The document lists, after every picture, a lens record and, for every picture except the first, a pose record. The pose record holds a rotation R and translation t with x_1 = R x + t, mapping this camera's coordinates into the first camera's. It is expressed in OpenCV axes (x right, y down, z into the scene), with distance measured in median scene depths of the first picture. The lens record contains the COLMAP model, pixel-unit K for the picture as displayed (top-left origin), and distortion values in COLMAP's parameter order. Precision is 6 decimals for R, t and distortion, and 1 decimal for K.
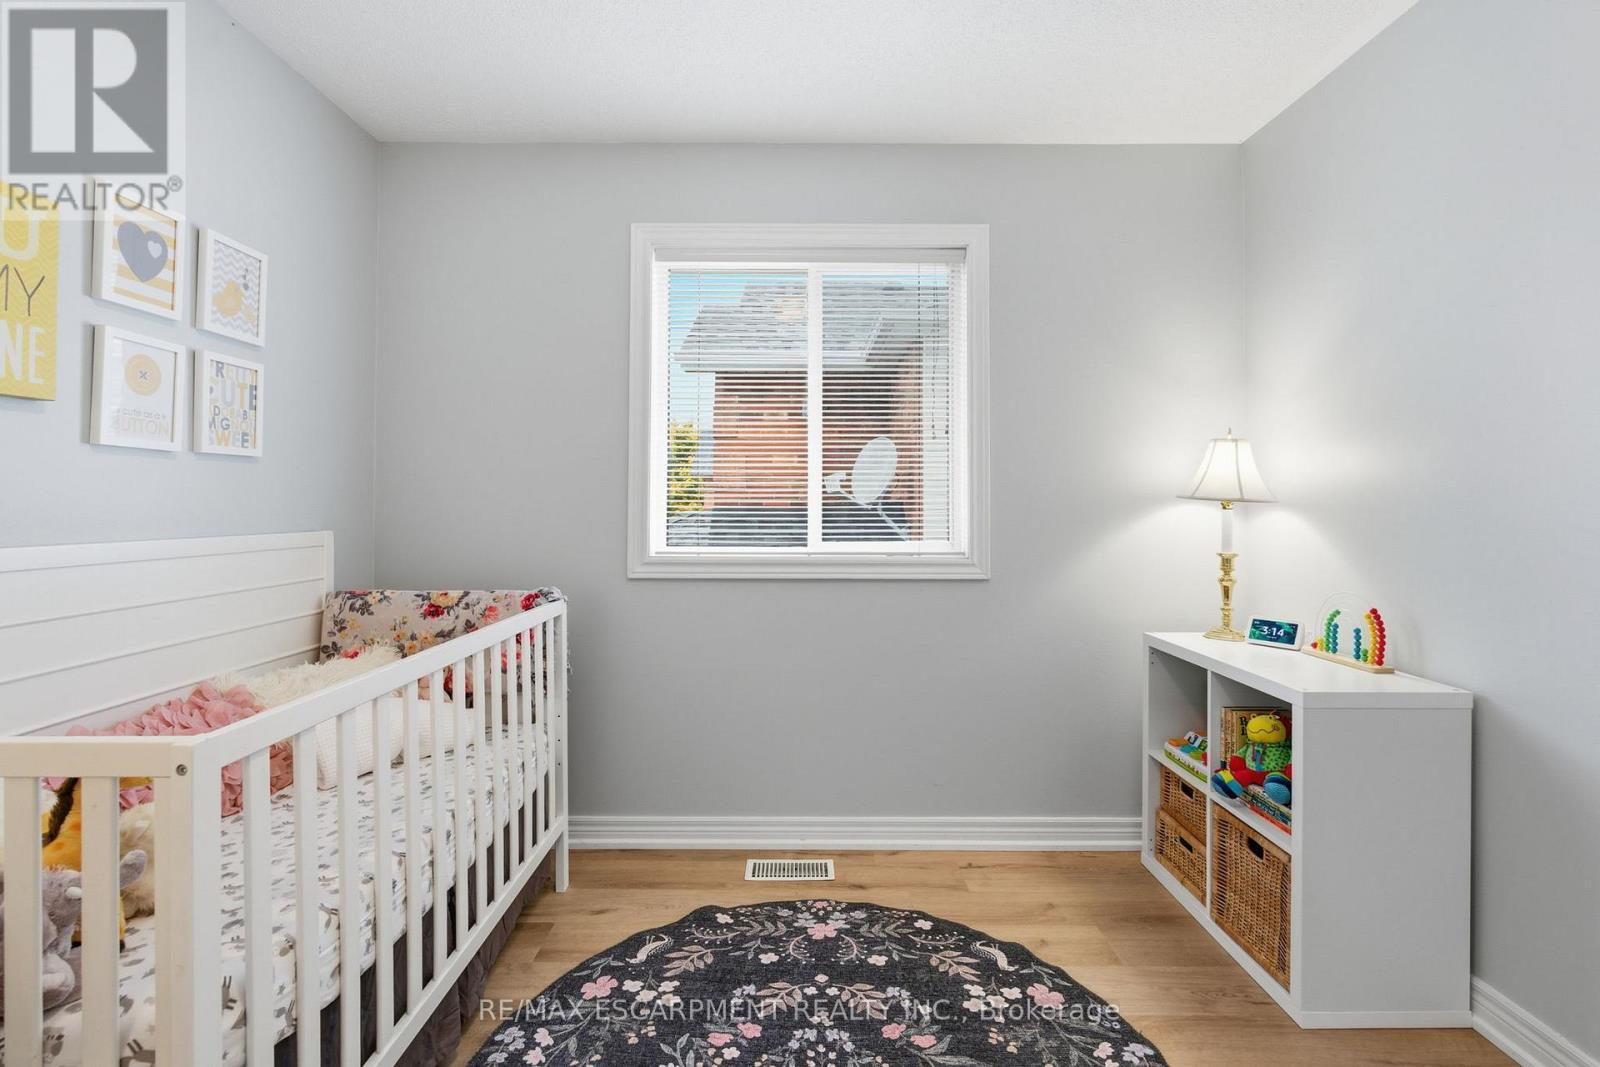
lens RADIAL K [[728.1, 0, 799.9], [0, 728.1, 500.8], [0, 0, 1]] dist [-0.010207, 0.000613]
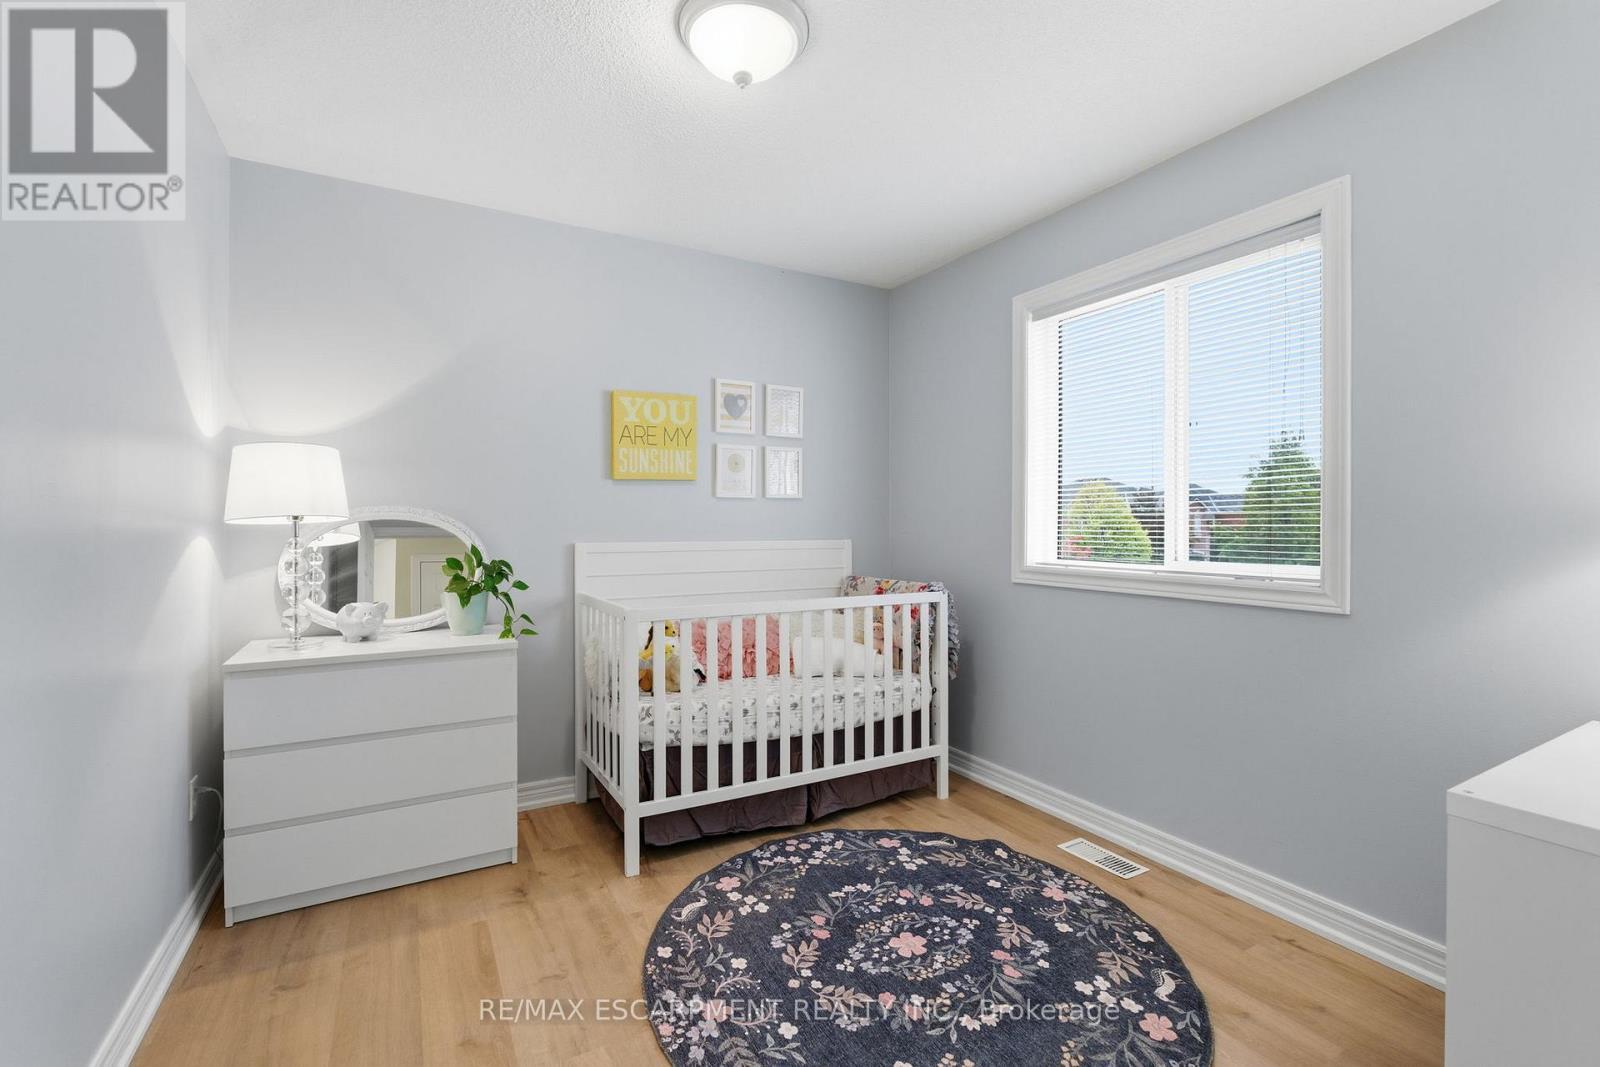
lens RADIAL K [[702.8, 0, 800.0], [0, 702.8, 533.5], [0, 0, 1]] dist [-0.011820, 0.001785]
pose [[0.493904, 0.010117, -0.869457, 0.814361], [0.005815, 0.999872, 0.014938, 0.002874], [0.869497, -0.012434, 0.493782, 0.111718]]
